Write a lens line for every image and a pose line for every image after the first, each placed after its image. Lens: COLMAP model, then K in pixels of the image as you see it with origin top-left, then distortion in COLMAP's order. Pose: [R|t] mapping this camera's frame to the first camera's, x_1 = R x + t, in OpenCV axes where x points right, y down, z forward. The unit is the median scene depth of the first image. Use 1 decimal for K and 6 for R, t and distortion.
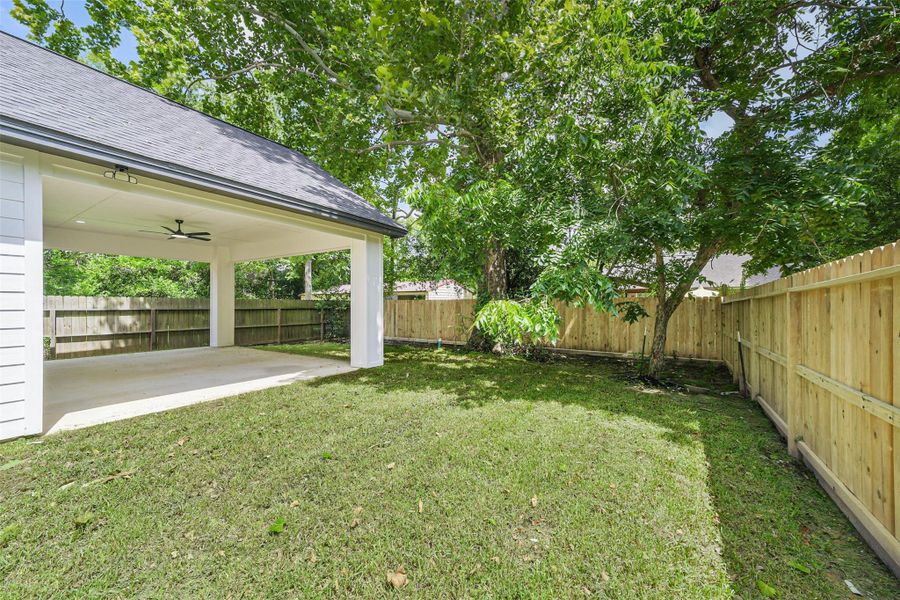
lens RADIAL K [[329.8, 0, 450.0], [0, 329.8, 300.0], [0, 0, 1]] dist [-0.000170, -0.000130]
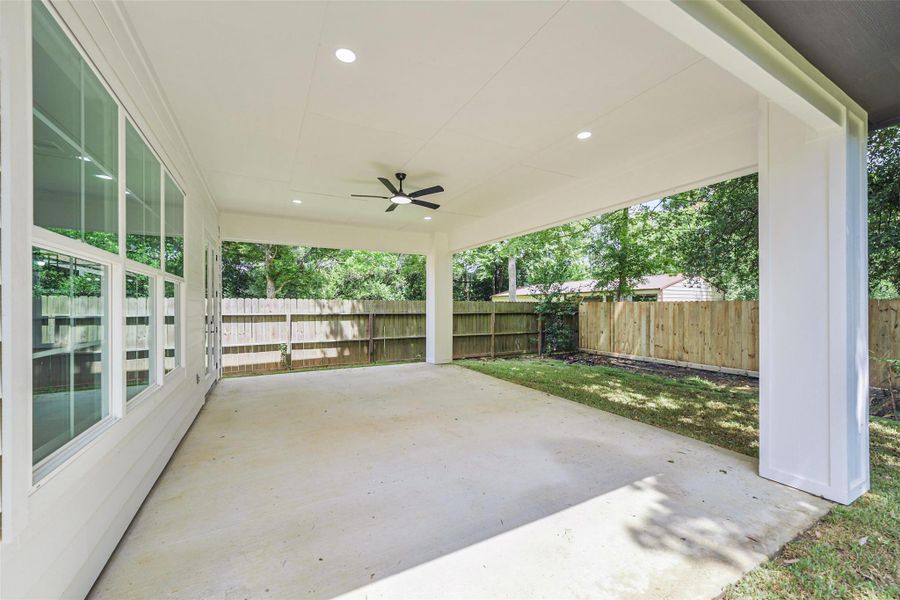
lens RADIAL K [[329.8, 0, 450.0], [0, 329.8, 300.0], [0, 0, 1]] dist [-0.000170, -0.000130]
pose [[0.875383, -0.007265, -0.483375, -0.270474], [0.004589, 0.999967, -0.006719, -0.000462], [0.483408, 0.003664, 0.875388, 0.308110]]
